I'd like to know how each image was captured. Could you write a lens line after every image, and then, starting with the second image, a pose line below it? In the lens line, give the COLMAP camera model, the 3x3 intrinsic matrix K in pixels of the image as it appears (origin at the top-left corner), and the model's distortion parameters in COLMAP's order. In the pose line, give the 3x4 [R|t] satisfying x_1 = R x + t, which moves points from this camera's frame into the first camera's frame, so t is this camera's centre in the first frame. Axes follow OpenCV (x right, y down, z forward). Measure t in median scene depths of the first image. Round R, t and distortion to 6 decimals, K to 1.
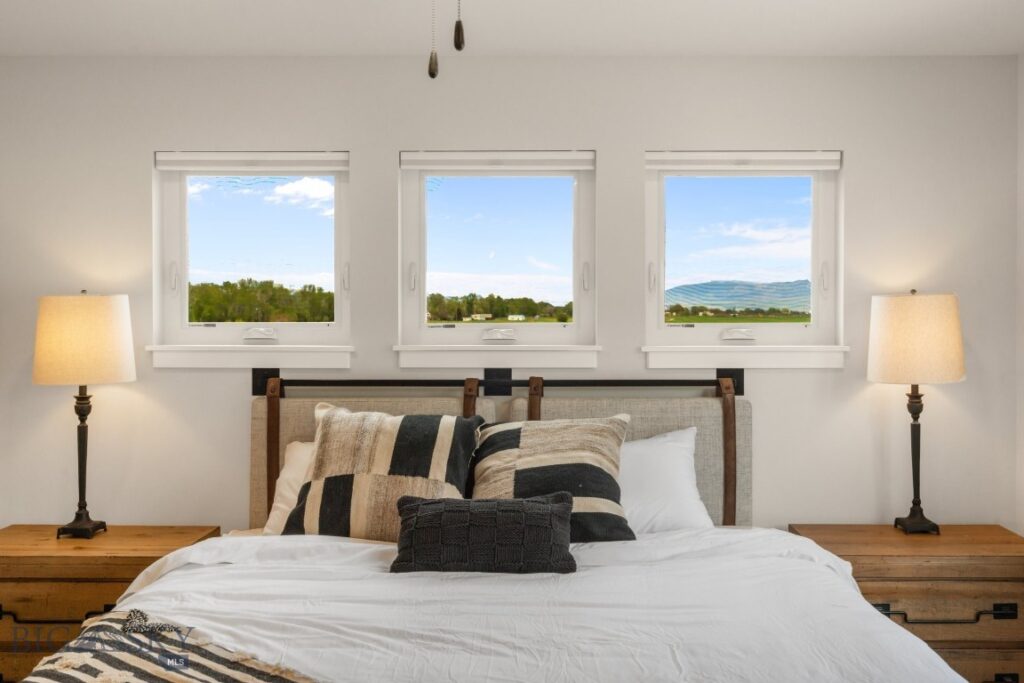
lens RADIAL K [[930.6, 0, 512.0], [0, 930.6, 314.1], [0, 0, 1]] dist [-0.004432, 0.009062]
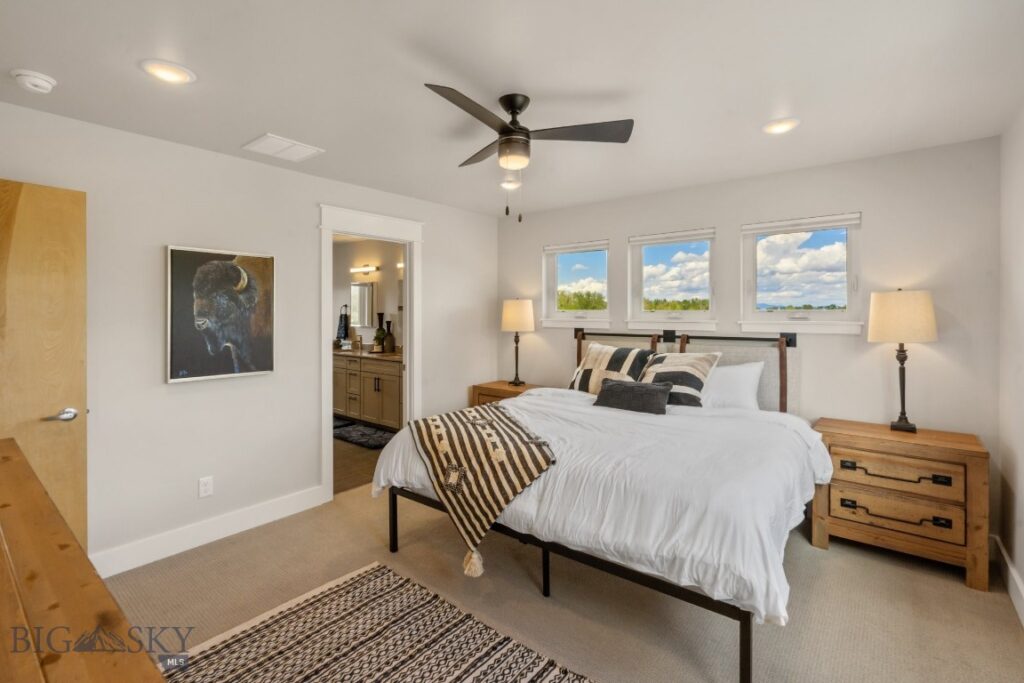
lens RADIAL K [[472.6, 0, 511.3], [0, 472.6, 309.6], [0, 0, 1]] dist [-0.013936, 0.008189]
pose [[0.779730, -0.004642, -0.626098, 0.416201], [-0.000750, 0.999965, -0.008349, 0.019719], [0.626115, 0.006980, 0.779700, -0.127008]]
